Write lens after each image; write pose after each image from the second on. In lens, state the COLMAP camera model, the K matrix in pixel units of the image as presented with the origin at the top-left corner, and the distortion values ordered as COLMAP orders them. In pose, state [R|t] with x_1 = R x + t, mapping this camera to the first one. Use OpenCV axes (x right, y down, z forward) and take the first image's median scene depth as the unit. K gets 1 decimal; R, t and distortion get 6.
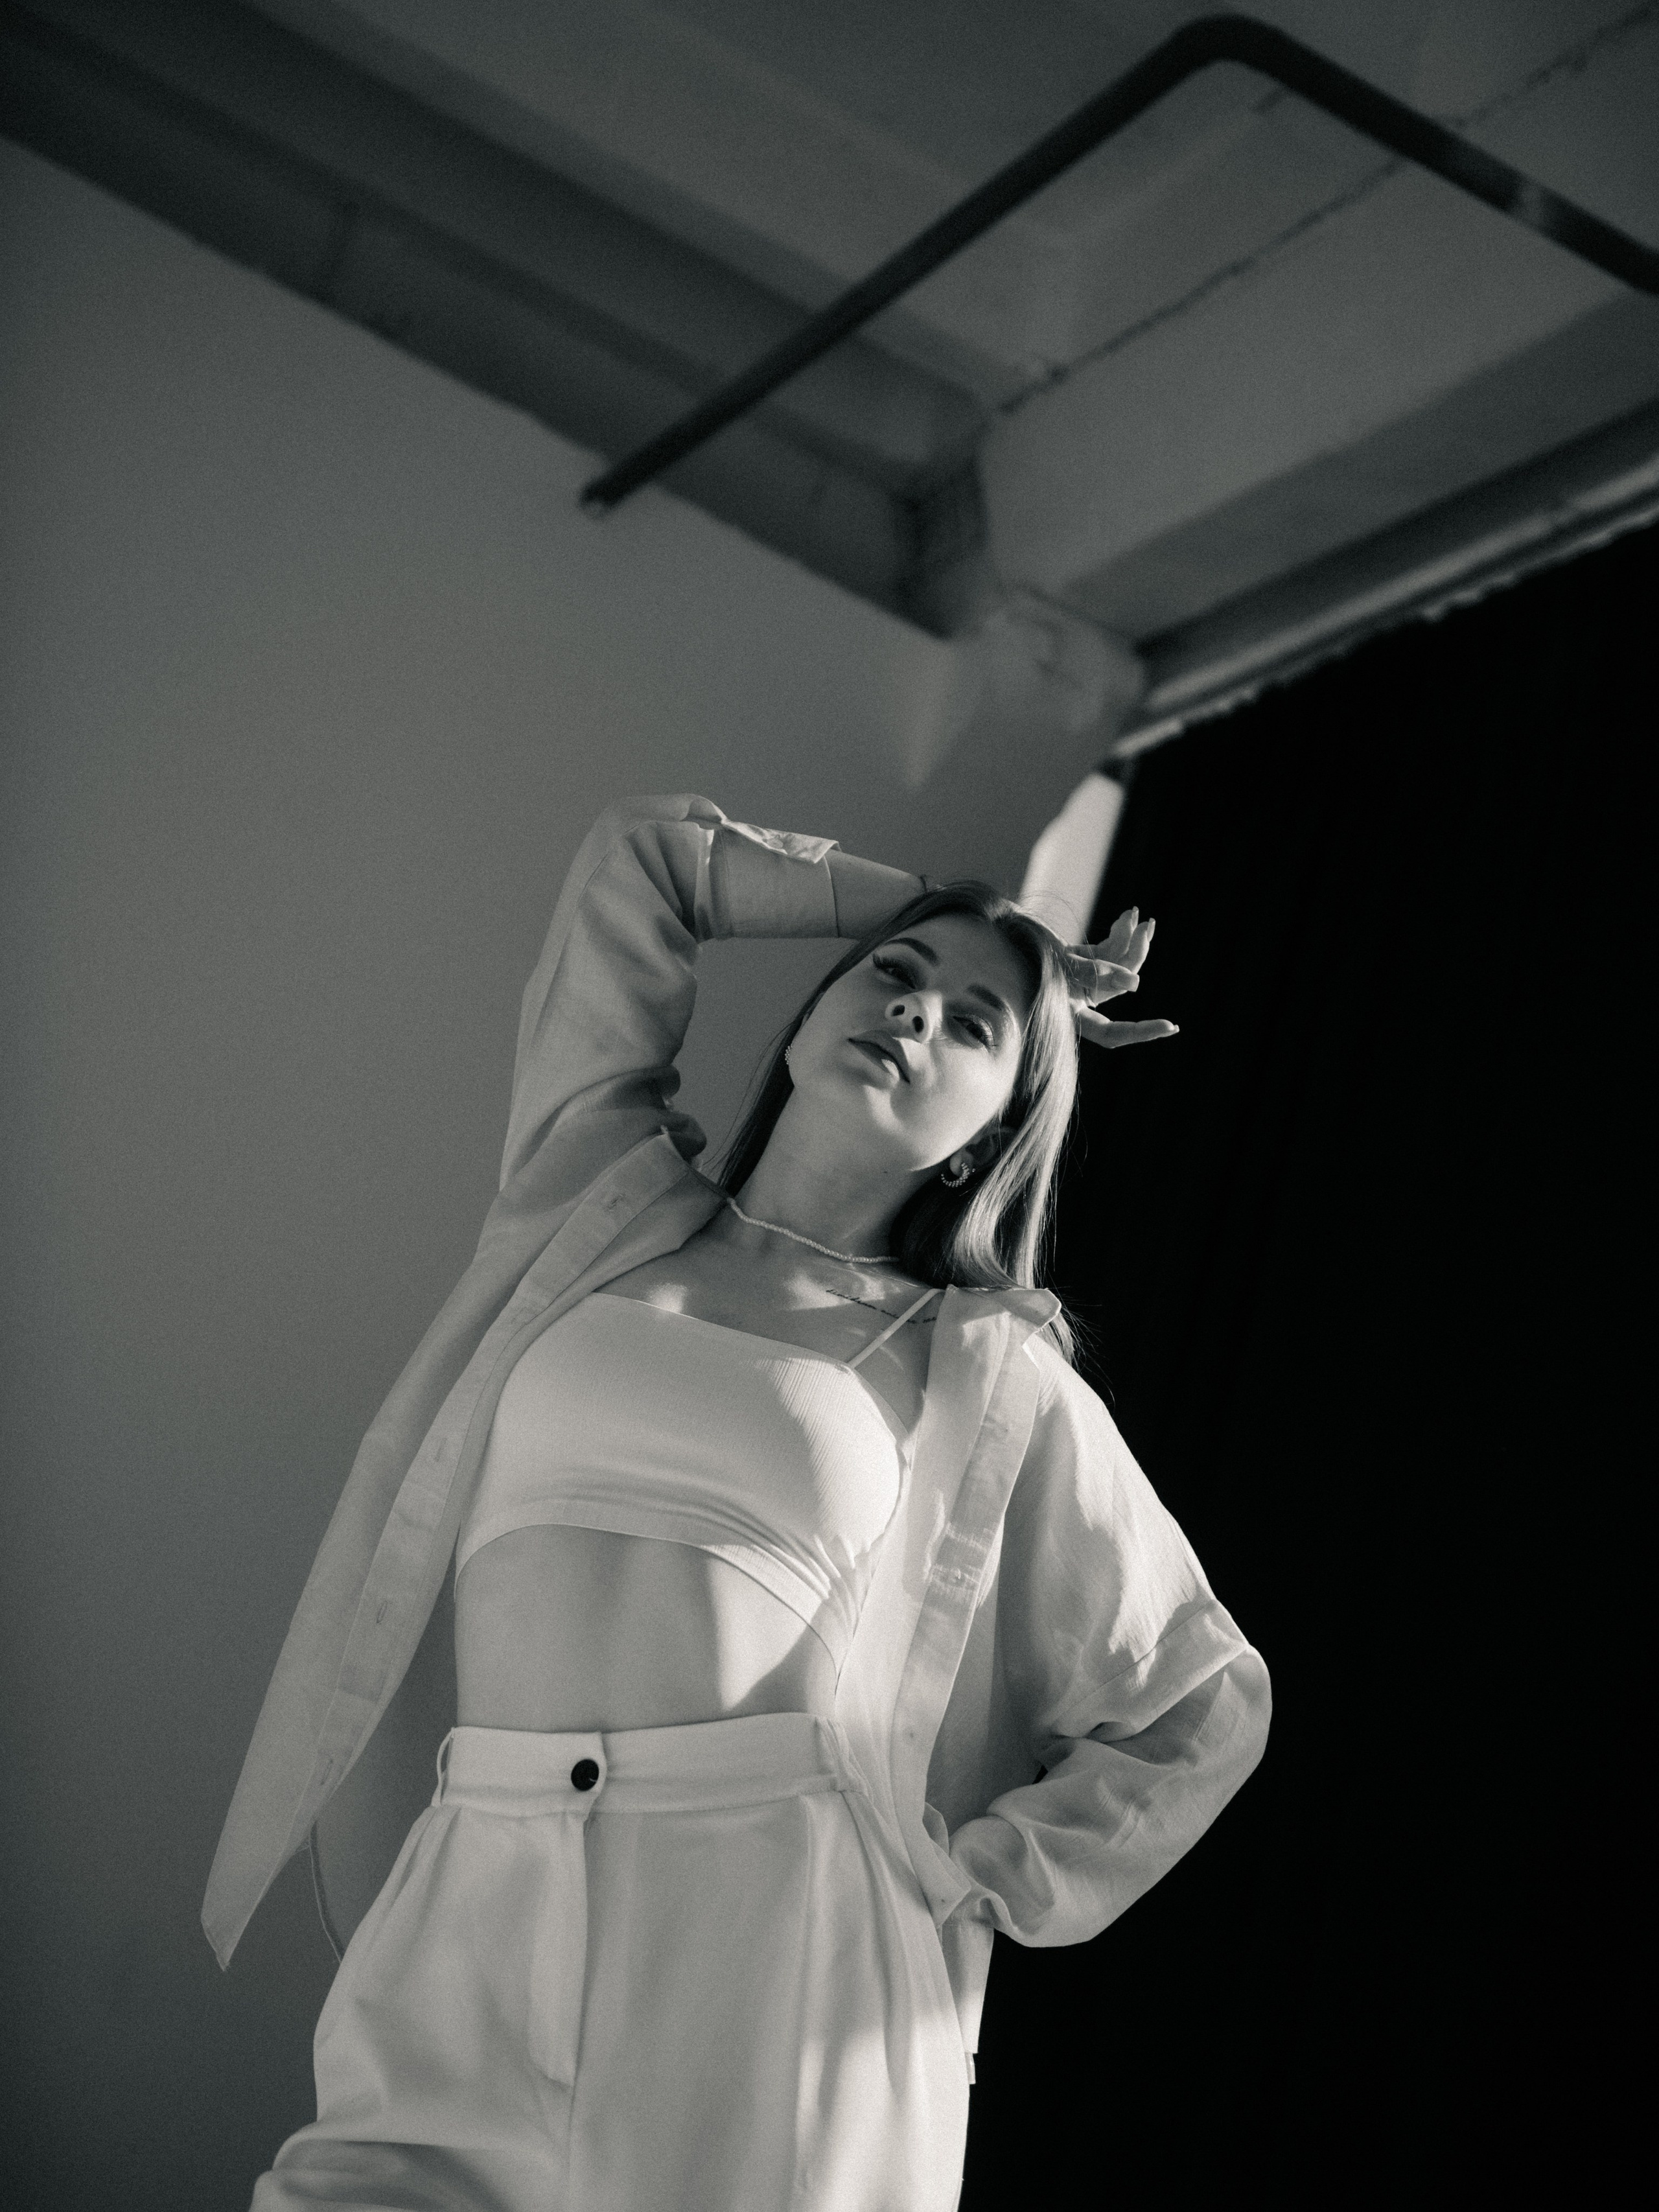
lens RADIAL K [[3109.5, 0, 827.0], [0, 3109.5, 1106.7], [0, 0, 1]] dist [0.191517, 0.000000]
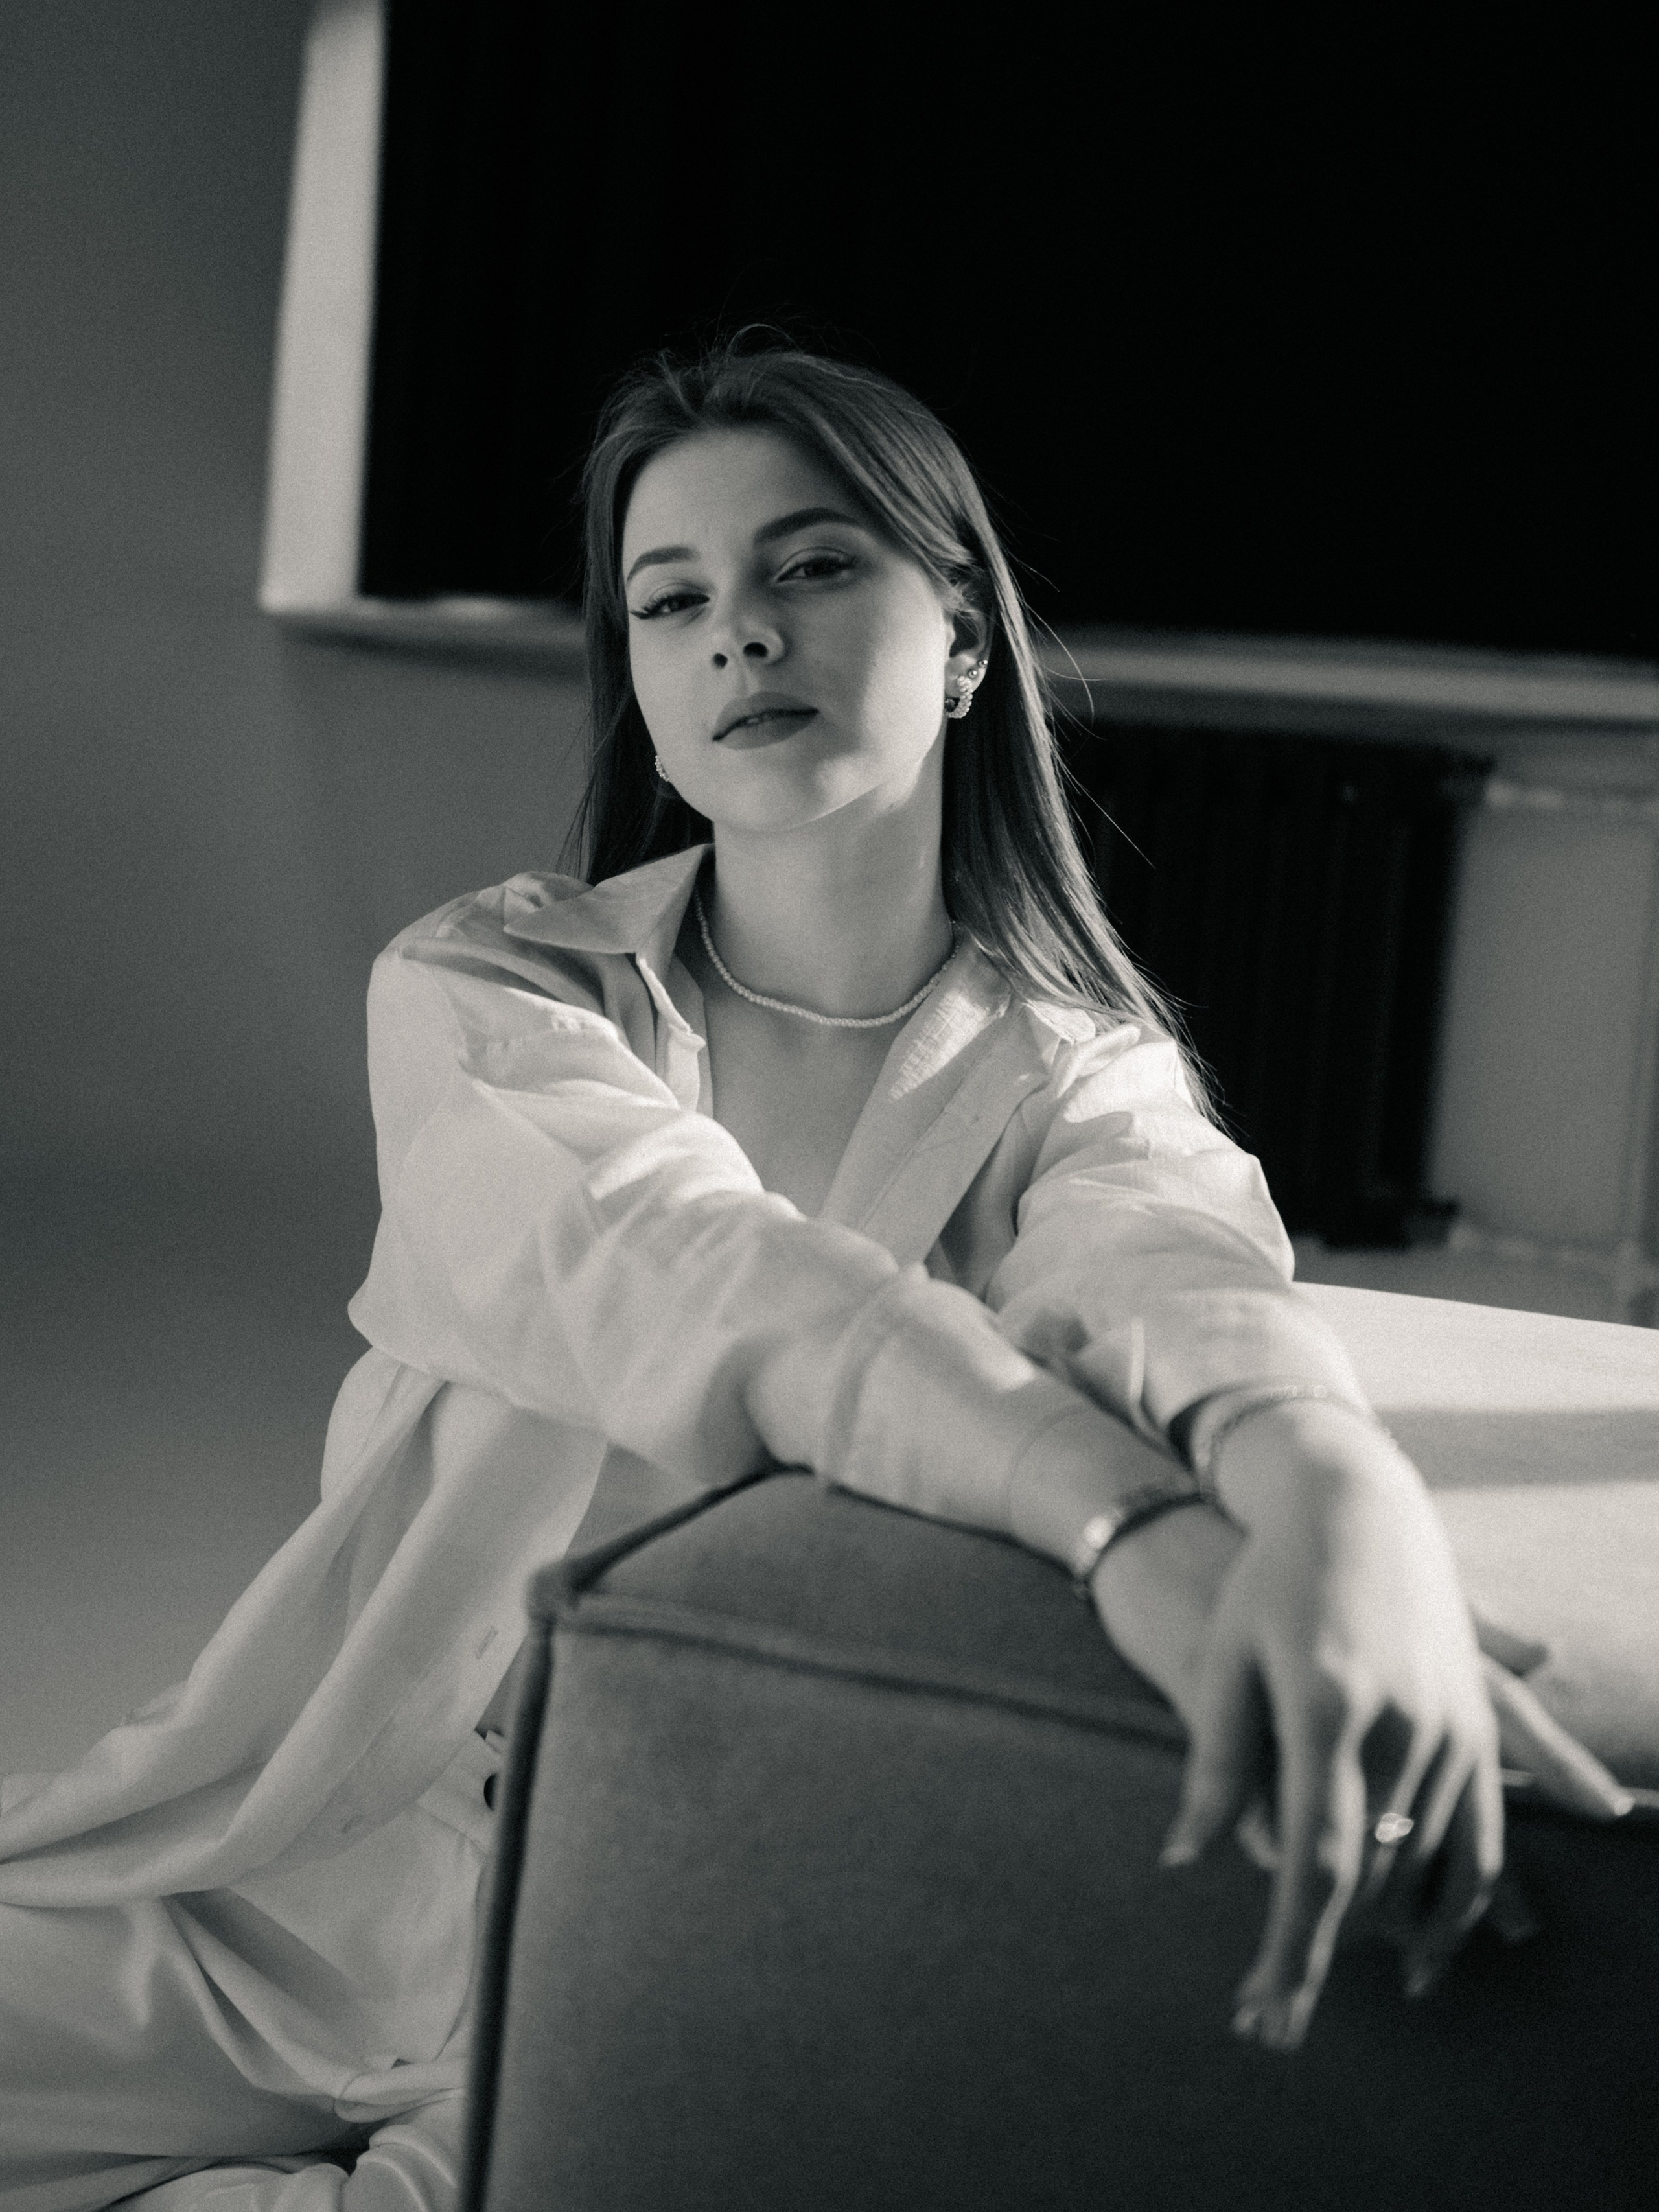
lens RADIAL K [[2693.9, 0, 828.4], [0, 2693.9, 1104.9], [0, 0, 1]] dist [-0.022817, 0.000000]
pose [[0.998913, -0.002227, 0.046556, 0.000623], [-0.002677, 0.994468, 0.105005, 0.011298], [-0.046532, -0.105016, 0.993381, 0.284434]]
